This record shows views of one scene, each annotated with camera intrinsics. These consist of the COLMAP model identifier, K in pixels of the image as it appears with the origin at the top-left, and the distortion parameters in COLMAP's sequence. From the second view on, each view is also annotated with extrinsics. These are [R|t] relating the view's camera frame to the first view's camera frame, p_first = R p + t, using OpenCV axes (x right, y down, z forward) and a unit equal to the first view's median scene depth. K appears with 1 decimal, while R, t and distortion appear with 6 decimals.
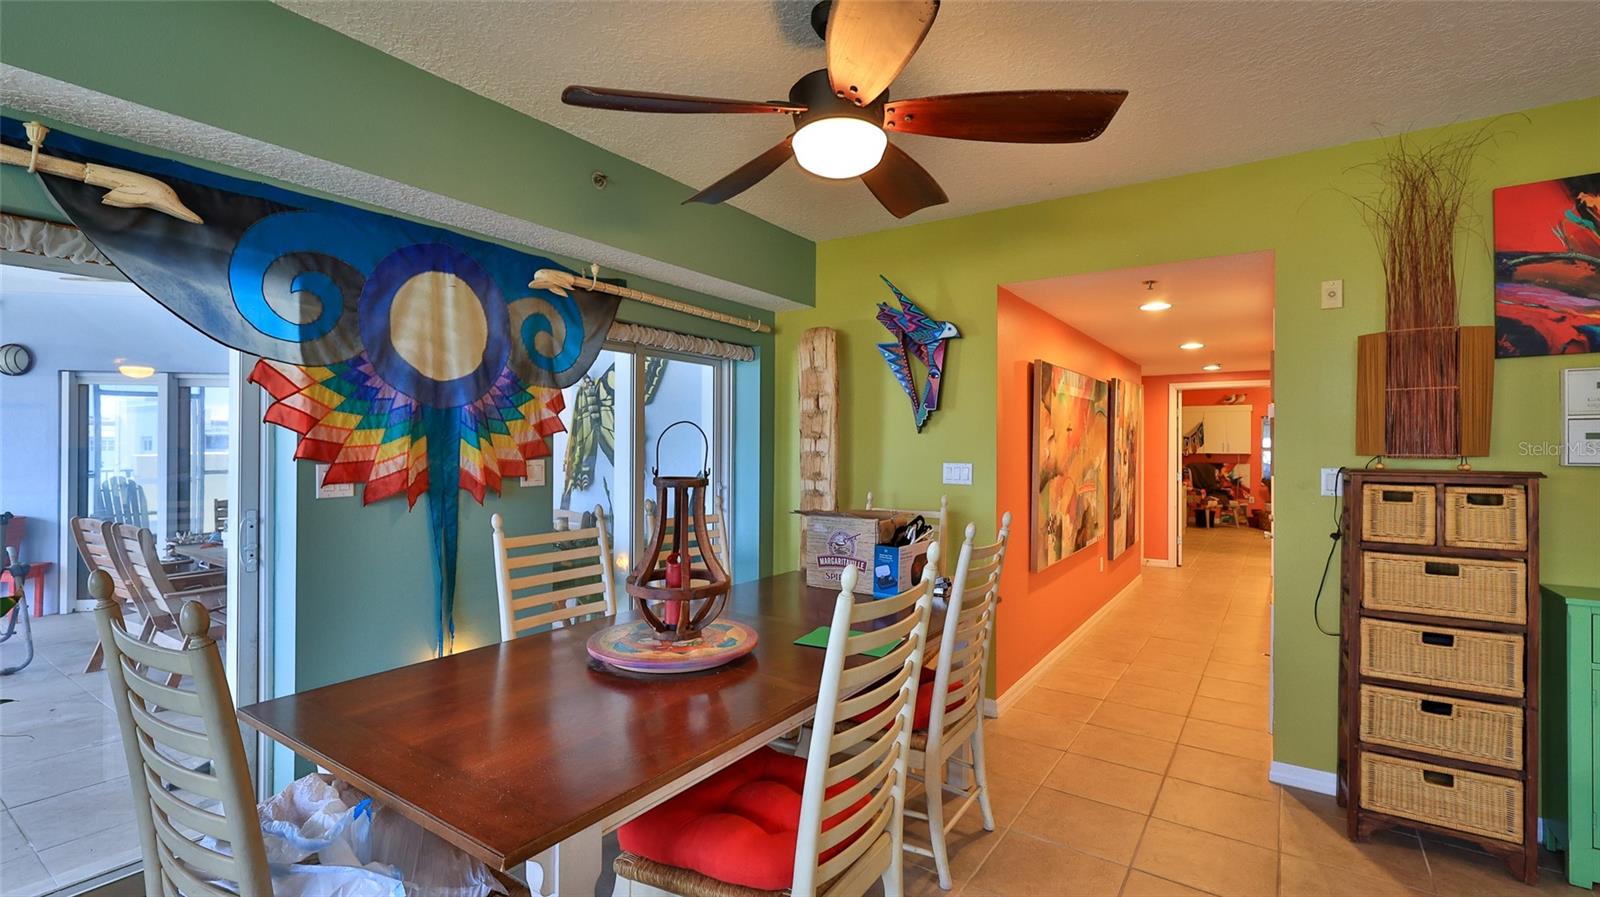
lens RADIAL K [[714.2, 0, 801.3], [0, 714.2, 443.8], [0, 0, 1]] dist [0.002845, -0.000267]
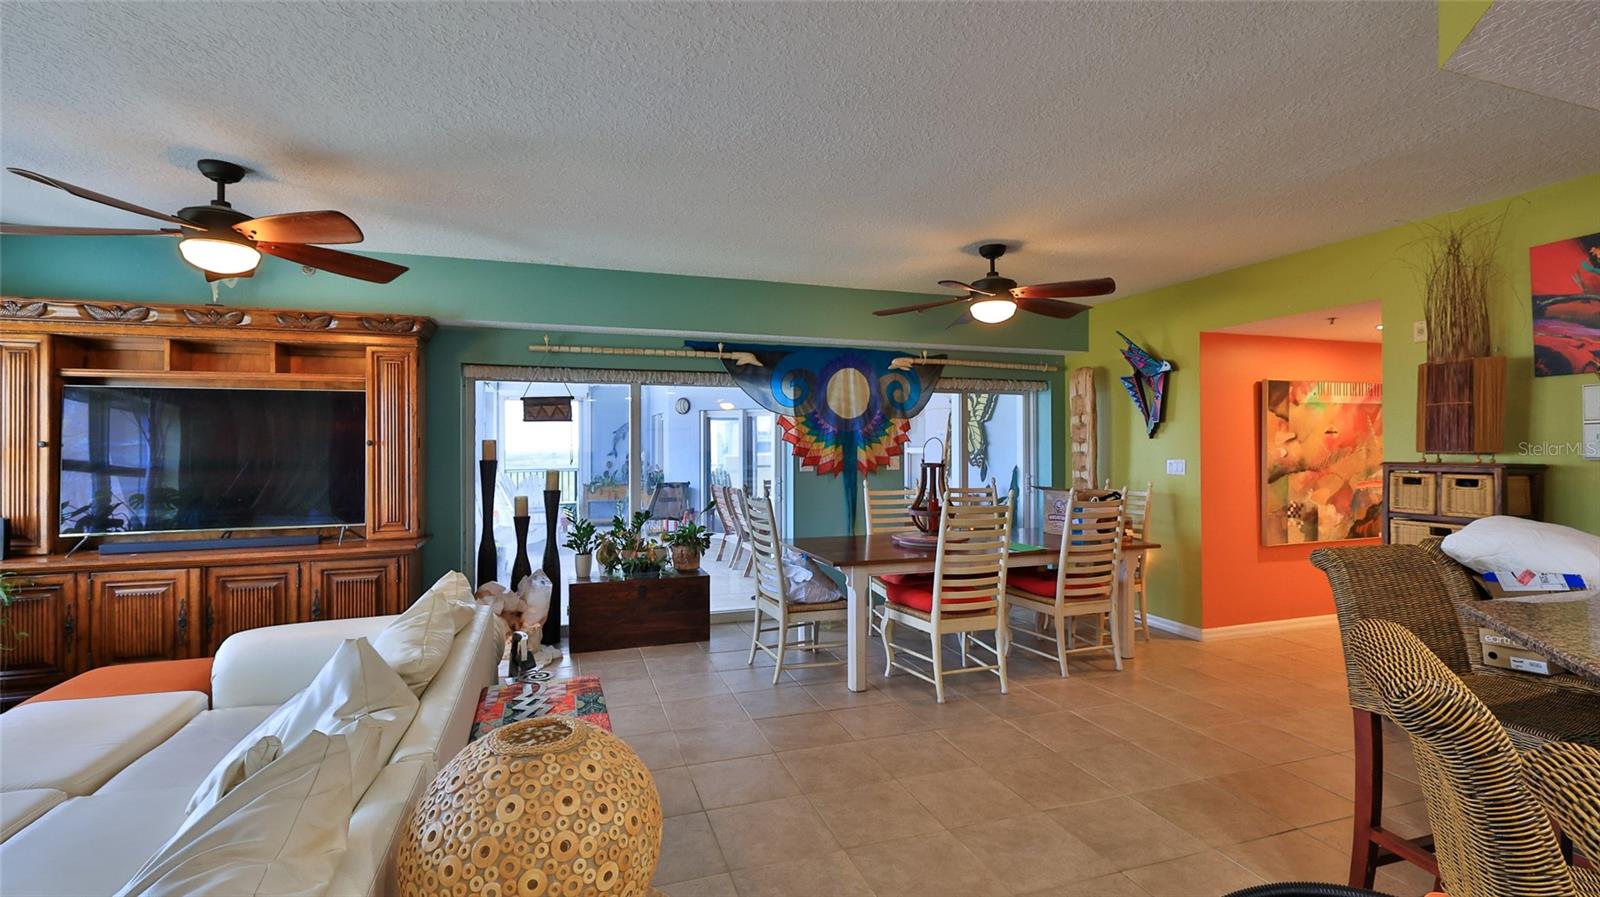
lens RADIAL K [[714.2, 0, 796.7], [0, 714.2, 448.8], [0, 0, 1]] dist [0.002845, -0.000267]
pose [[0.804332, -0.006222, -0.594148, 0.633236], [0.007865, 0.999969, 0.000176, -0.000341], [0.594129, -0.004815, 0.804356, -0.801646]]
